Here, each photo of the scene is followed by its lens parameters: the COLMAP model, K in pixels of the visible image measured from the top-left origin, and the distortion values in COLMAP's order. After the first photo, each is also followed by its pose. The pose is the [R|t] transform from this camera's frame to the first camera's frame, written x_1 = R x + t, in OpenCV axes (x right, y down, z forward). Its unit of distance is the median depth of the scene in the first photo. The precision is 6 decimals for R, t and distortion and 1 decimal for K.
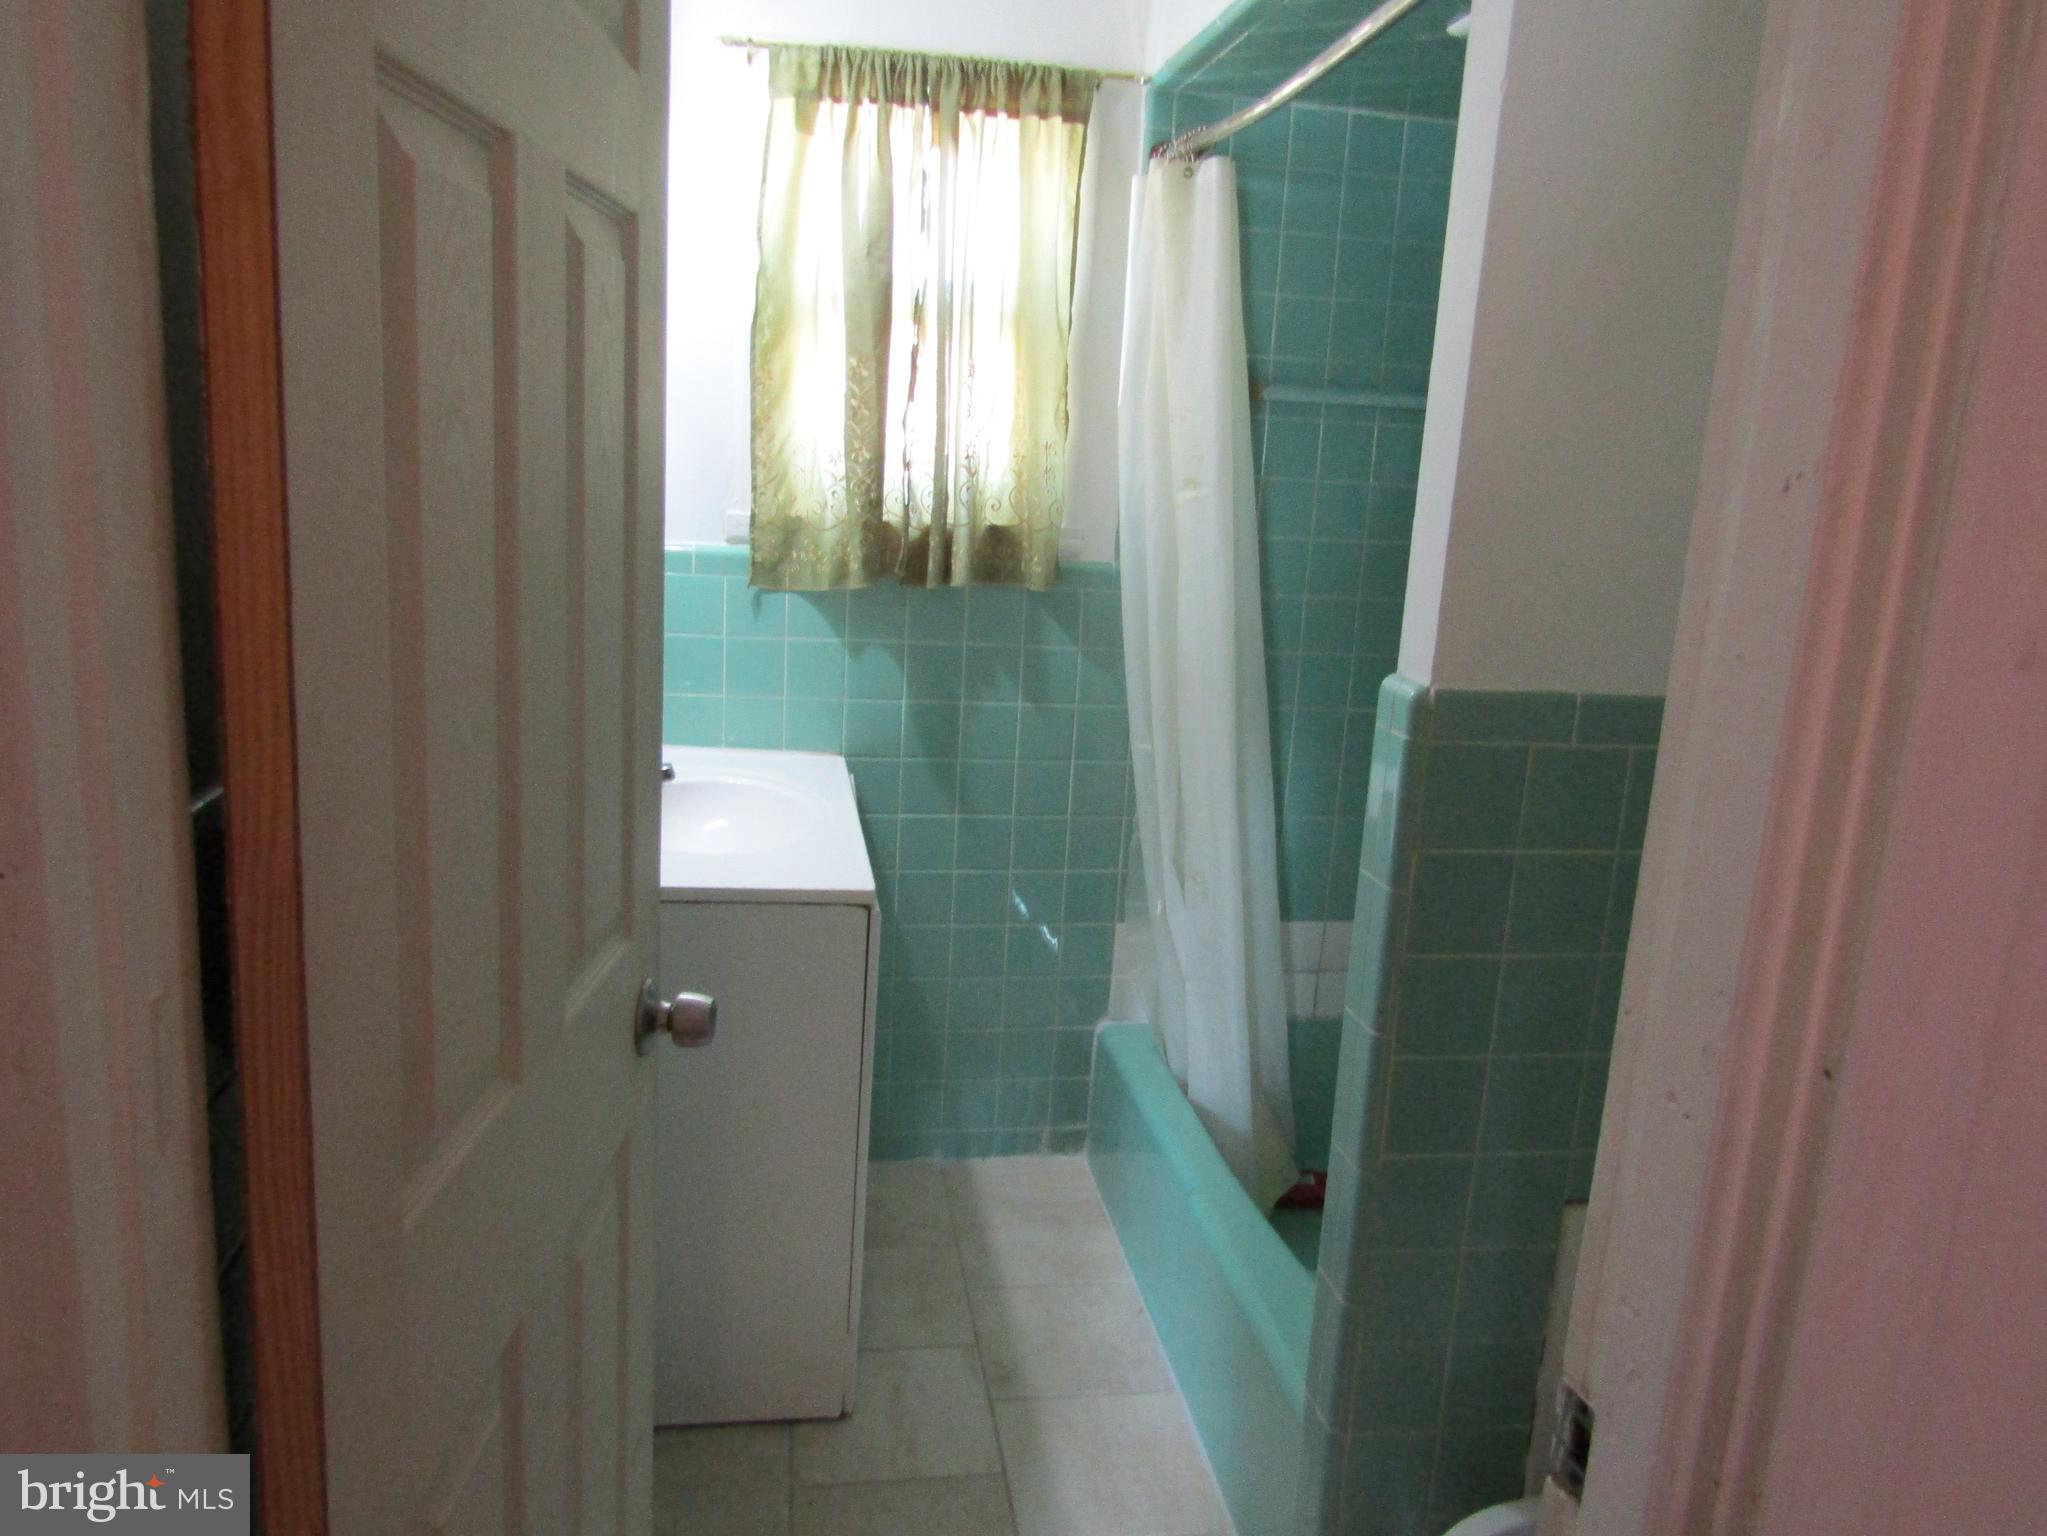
lens RADIAL K [[1494.0, 0, 1024.6], [0, 1494.0, 769.8], [0, 0, 1]] dist [-0.001727, -0.007249]
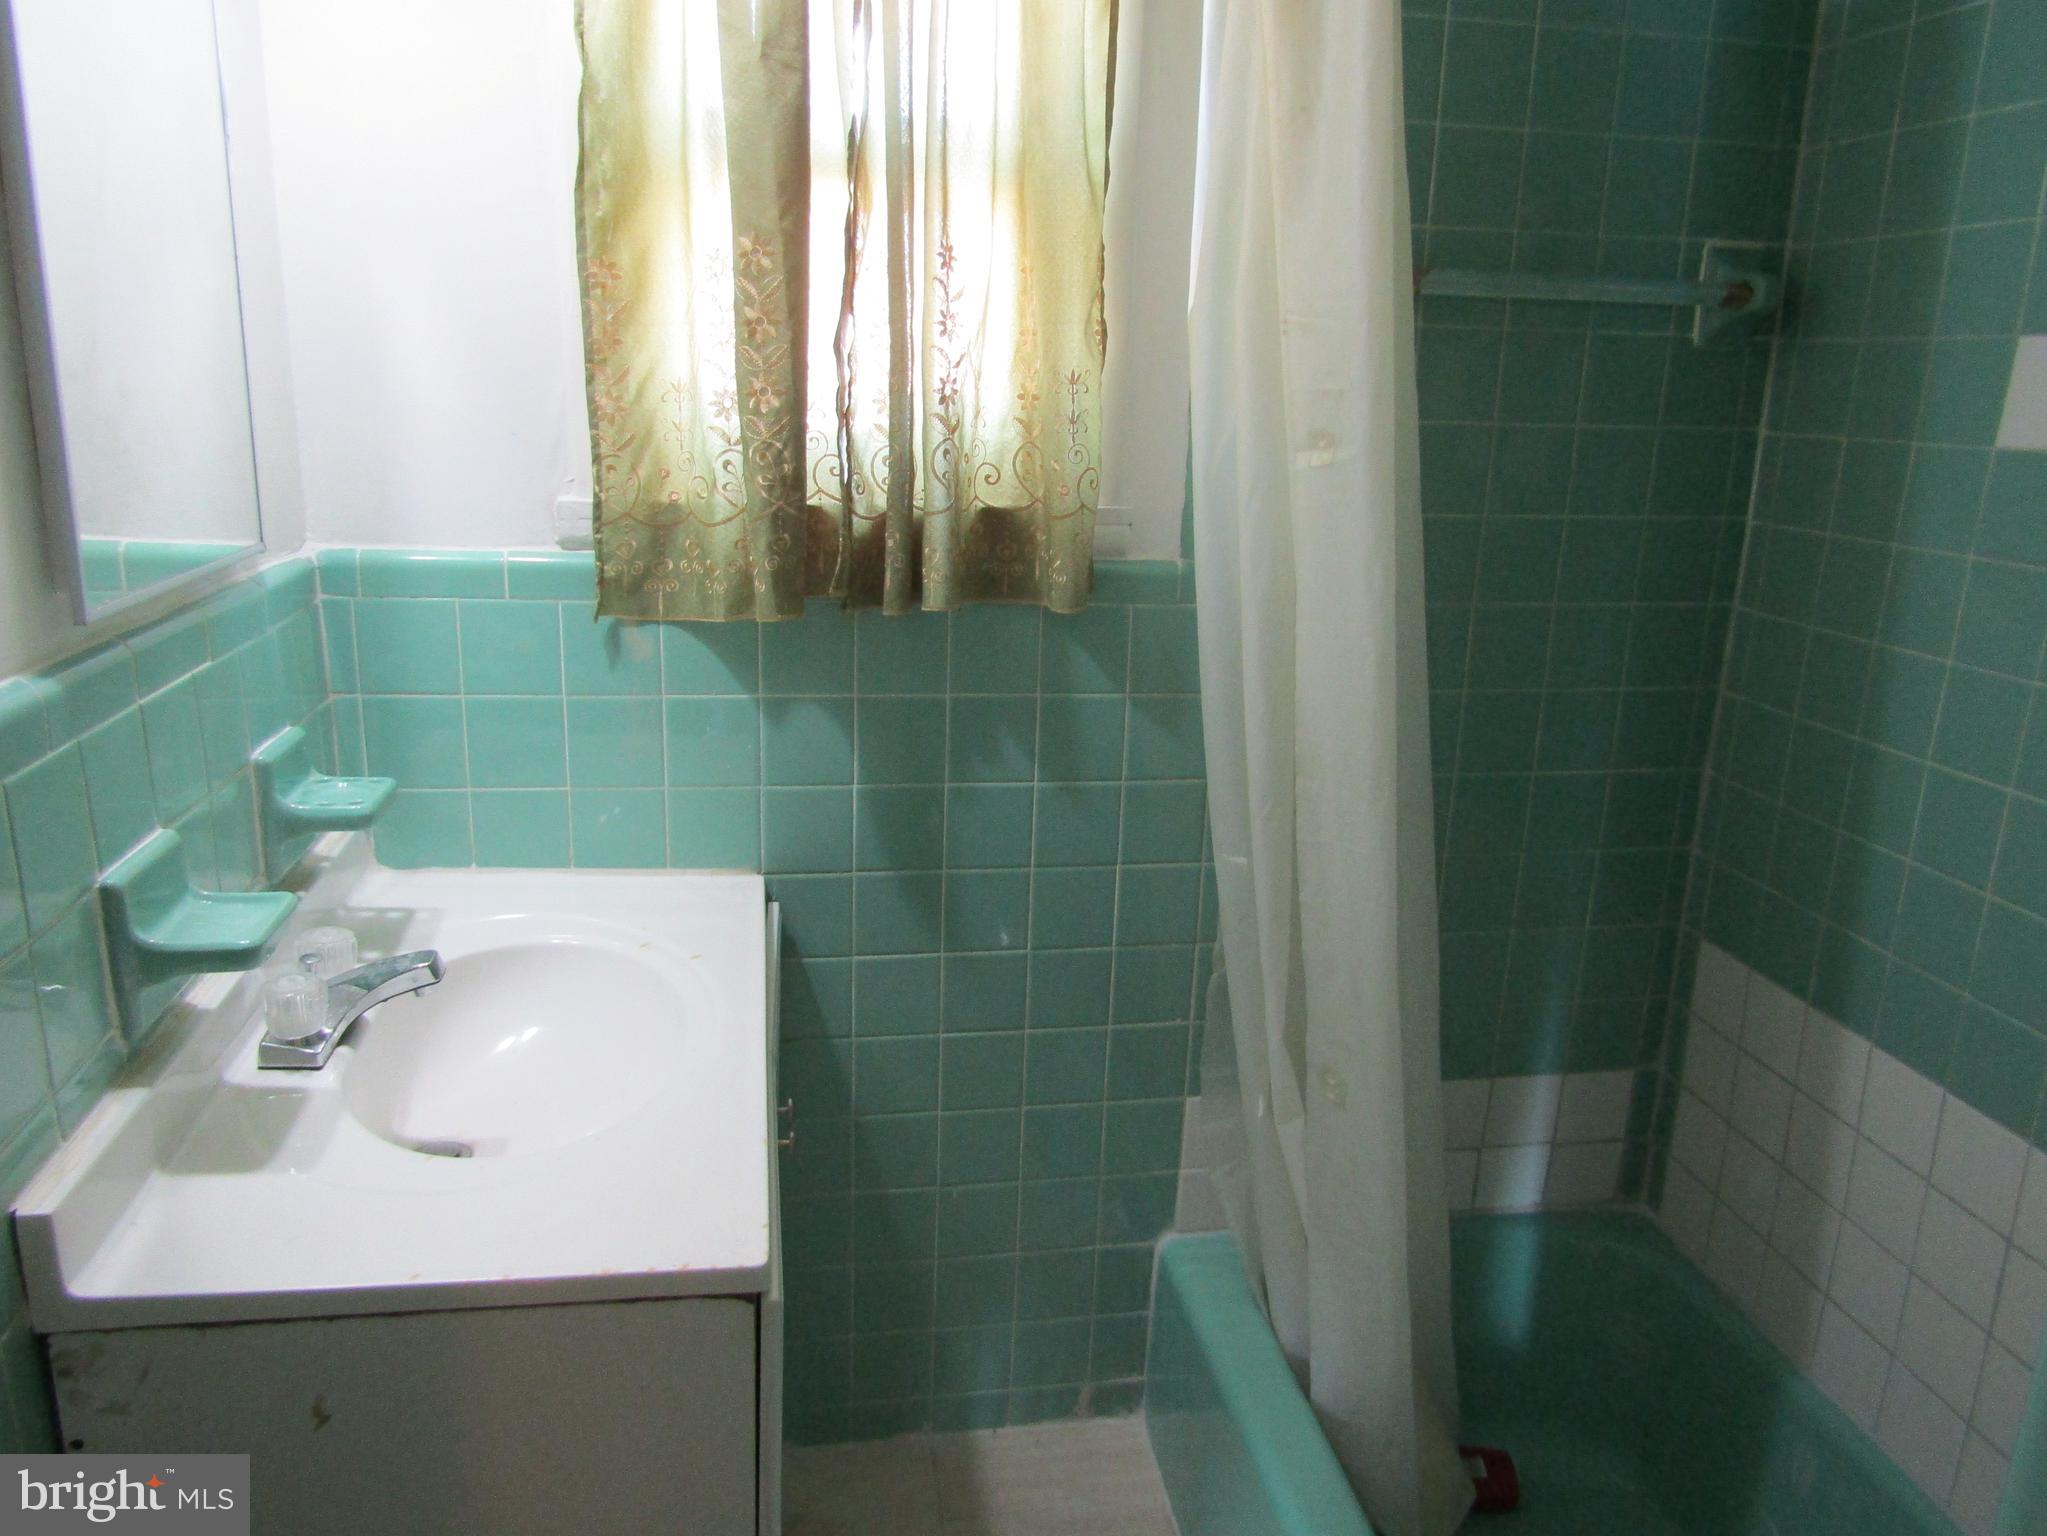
lens RADIAL K [[1494.0, 0, 1020.6], [0, 1494.0, 762.7], [0, 0, 1]] dist [-0.001727, -0.007249]
pose [[0.999781, -0.019440, -0.007699, -0.004841], [0.019801, 0.998553, 0.049993, -0.089784], [0.006716, -0.050135, 0.998720, 0.376546]]
